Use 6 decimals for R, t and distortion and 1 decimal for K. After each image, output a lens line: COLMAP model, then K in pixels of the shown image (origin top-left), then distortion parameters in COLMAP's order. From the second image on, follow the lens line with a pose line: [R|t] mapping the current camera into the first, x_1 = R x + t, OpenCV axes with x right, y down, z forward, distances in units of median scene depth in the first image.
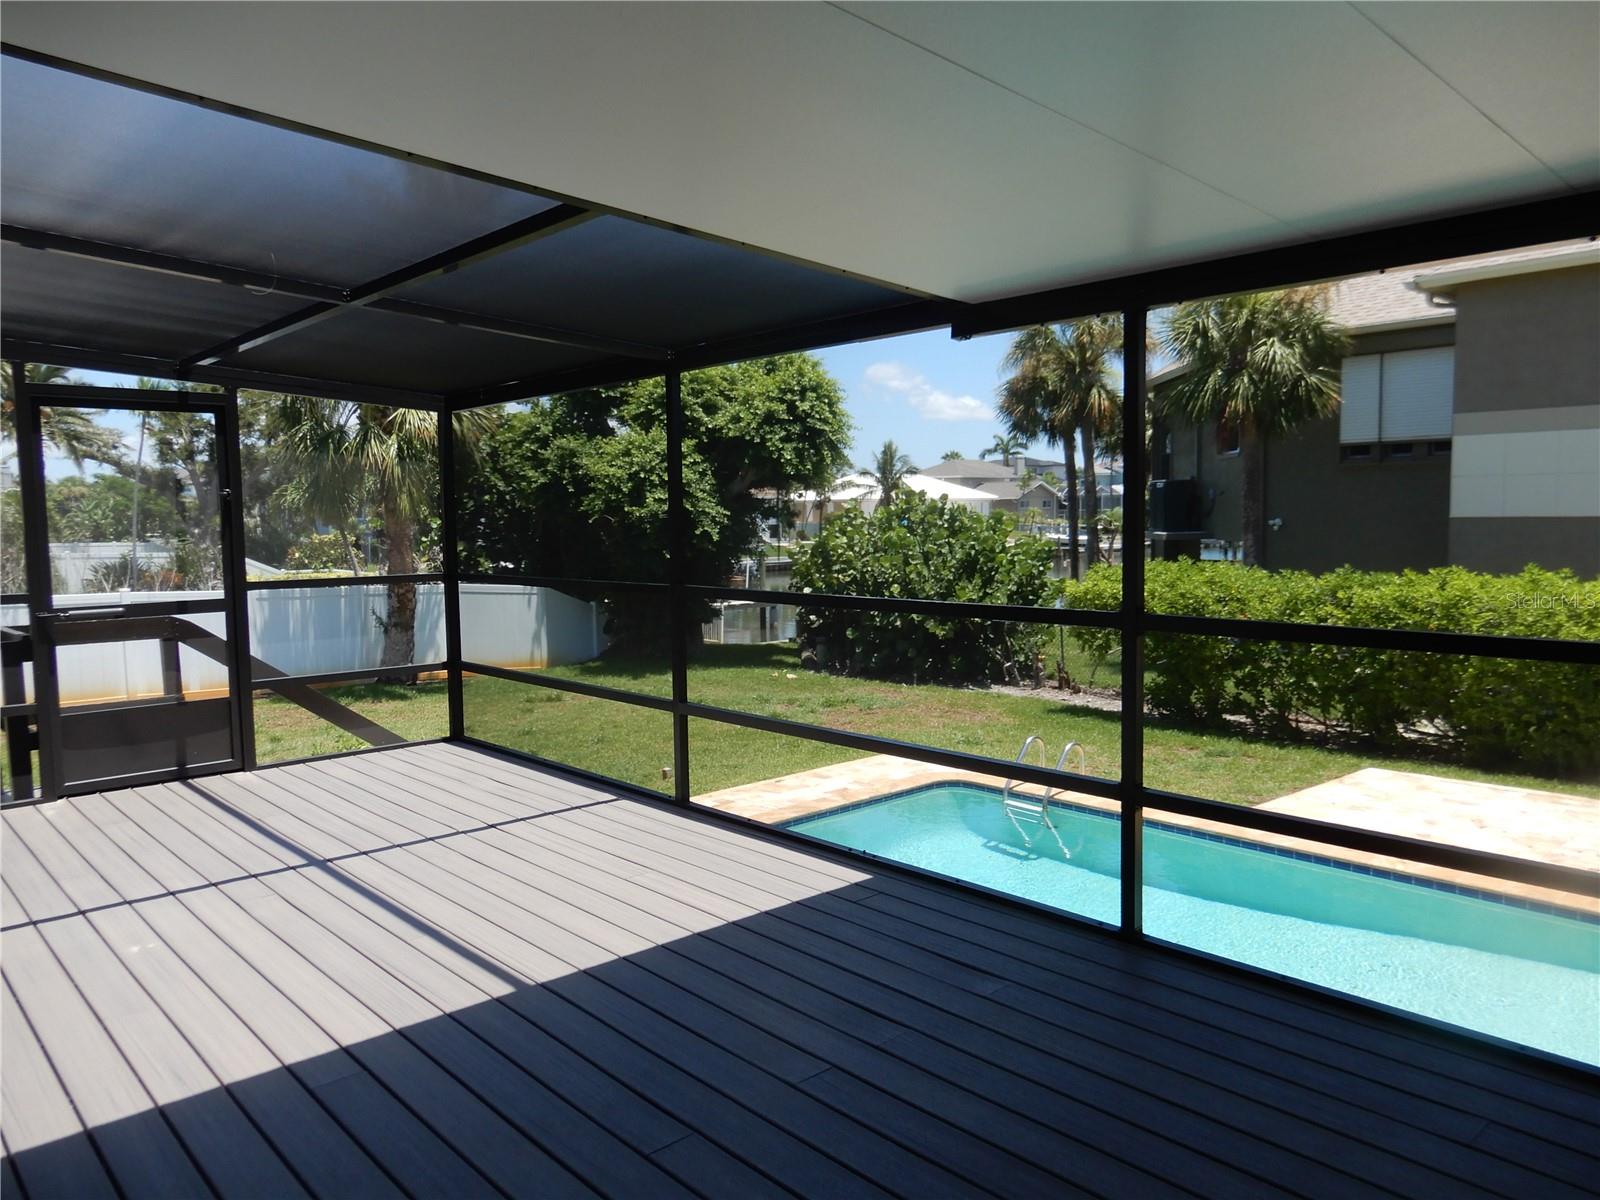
lens RADIAL K [[1144.3, 0, 801.6], [0, 1144.3, 598.5], [0, 0, 1]] dist [0.004631, 0.004278]
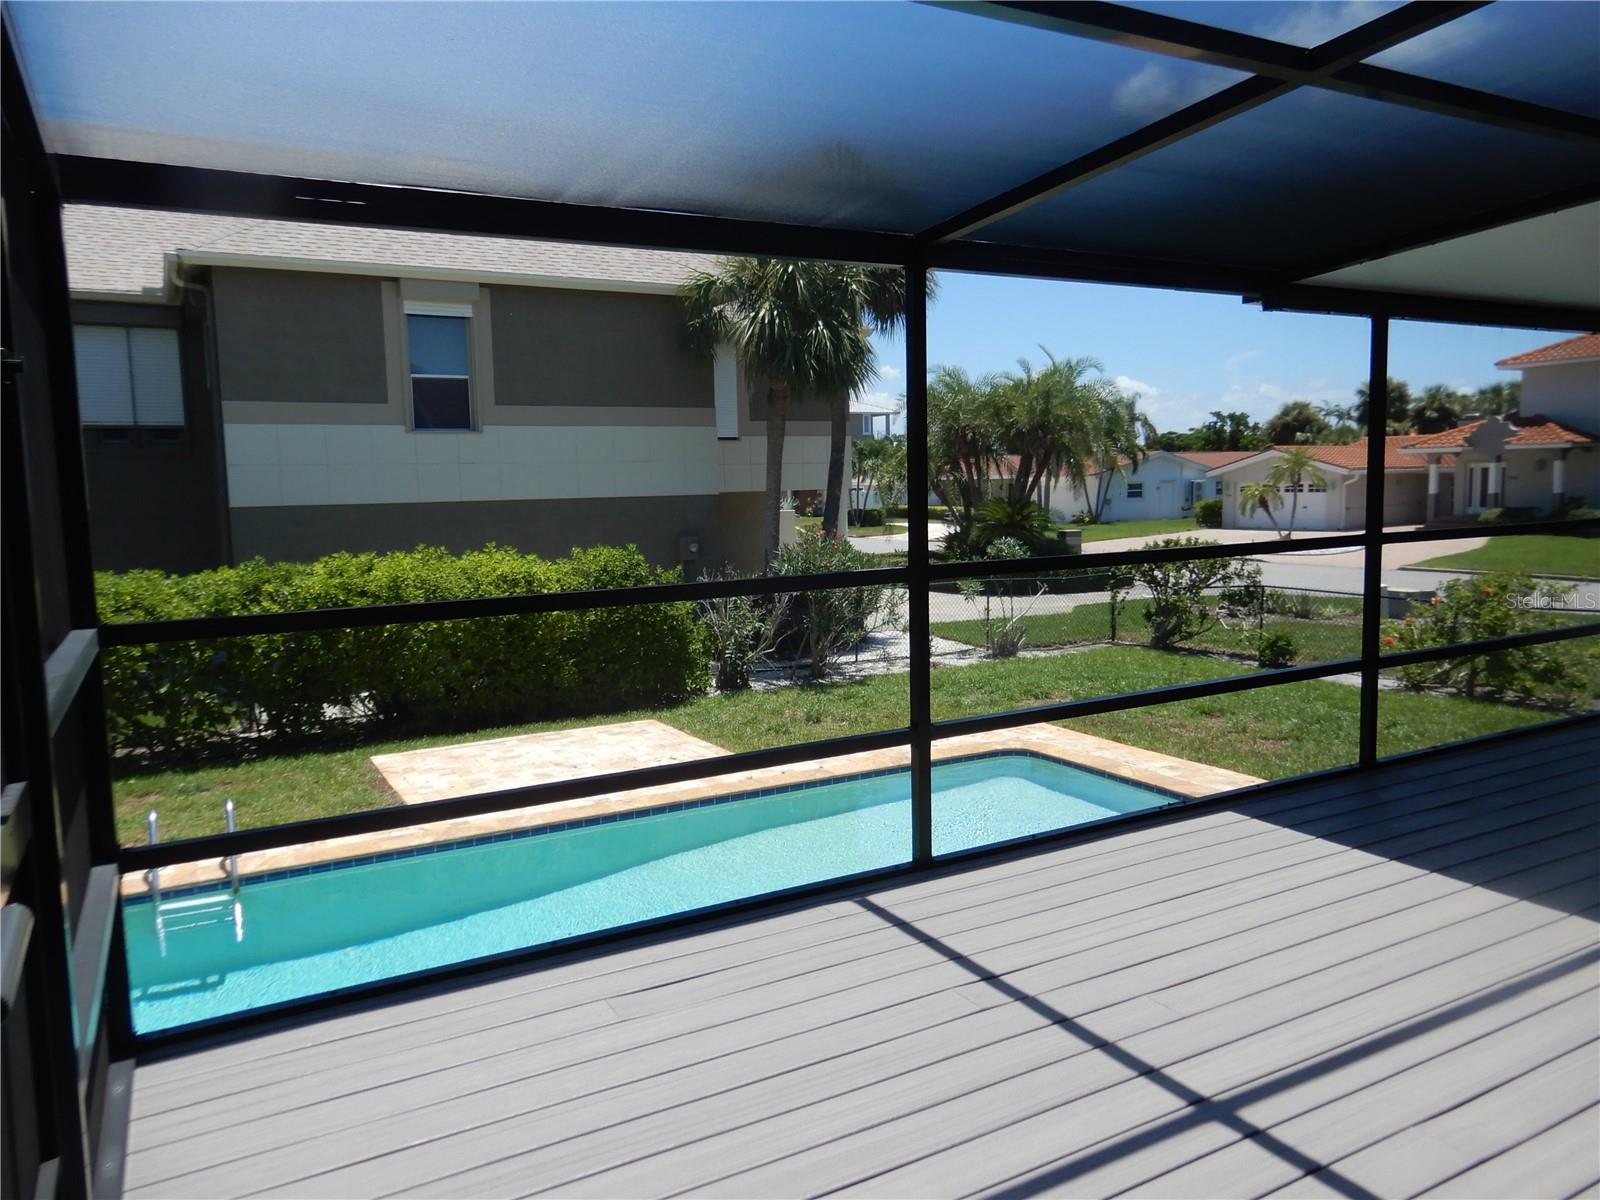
lens RADIAL K [[1144.3, 0, 802.9], [0, 1144.3, 602.1], [0, 0, 1]] dist [0.004631, 0.004278]
pose [[0.221738, -0.091090, 0.970842, -0.943504], [0.092994, 0.993065, 0.071936, -0.053623], [-0.970662, 0.074331, 0.228671, 1.039739]]
